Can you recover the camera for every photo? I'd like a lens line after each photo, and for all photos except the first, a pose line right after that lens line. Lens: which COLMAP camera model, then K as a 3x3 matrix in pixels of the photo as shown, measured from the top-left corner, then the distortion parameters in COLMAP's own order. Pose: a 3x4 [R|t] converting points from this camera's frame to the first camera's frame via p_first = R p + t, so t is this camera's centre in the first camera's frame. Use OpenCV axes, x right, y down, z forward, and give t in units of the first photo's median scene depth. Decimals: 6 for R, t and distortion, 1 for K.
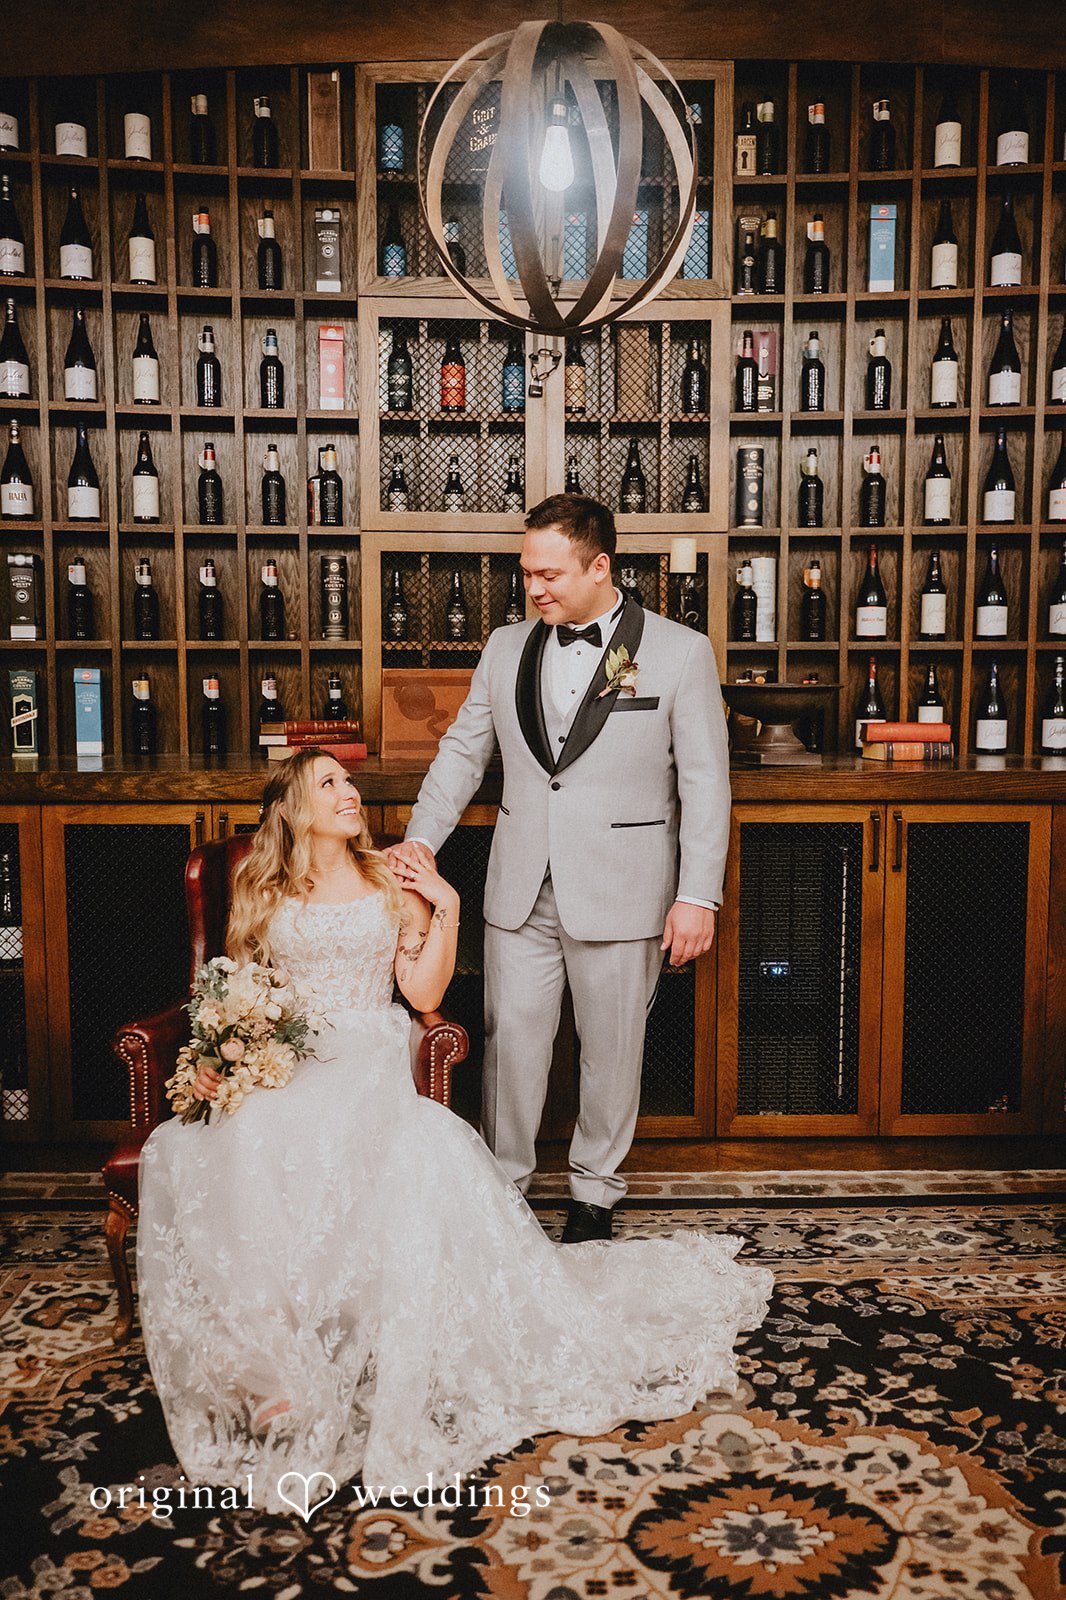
lens RADIAL K [[1309.0, 0, 553.9], [0, 1309.0, 782.4], [0, 0, 1]] dist [-0.000718, 0.008582]
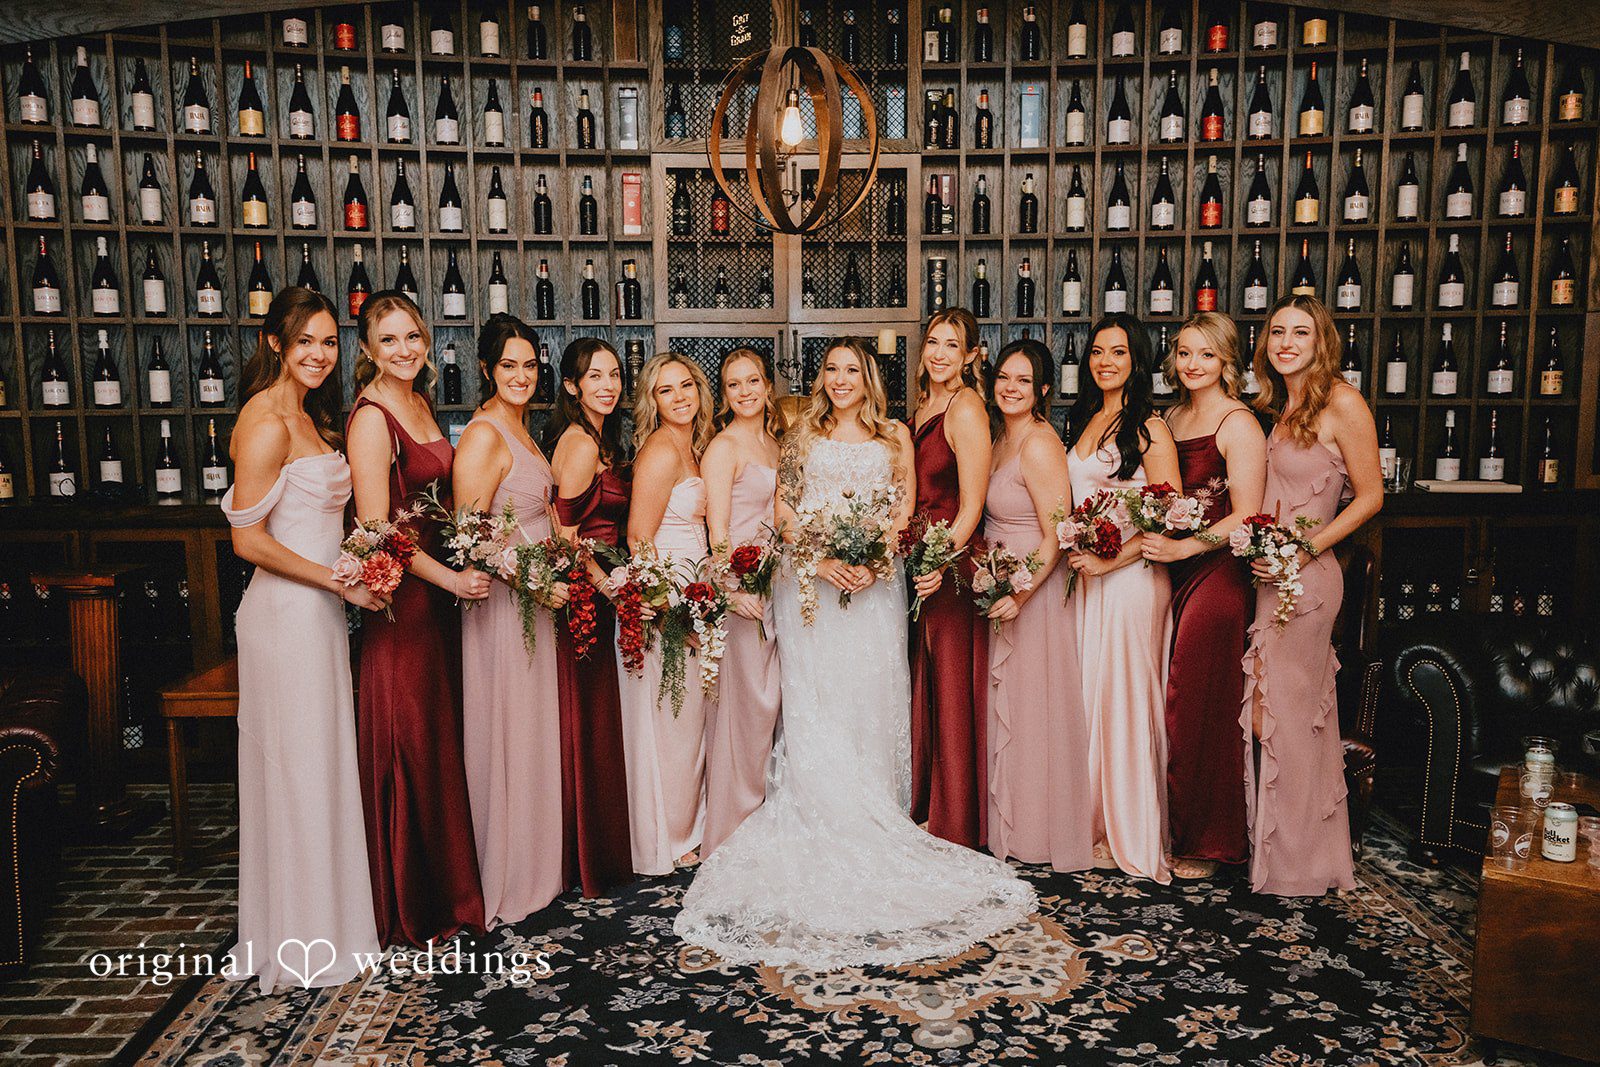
lens RADIAL K [[1309.0, 0, 800.0], [0, 1309.0, 533.5], [0, 0, 1]] dist [-0.000718, 0.008582]
pose [[0.999959, -0.008743, -0.002261, 0.007073], [0.008836, 0.998950, 0.044962, -0.030879], [0.001865, -0.044981, 0.998986, -0.393912]]
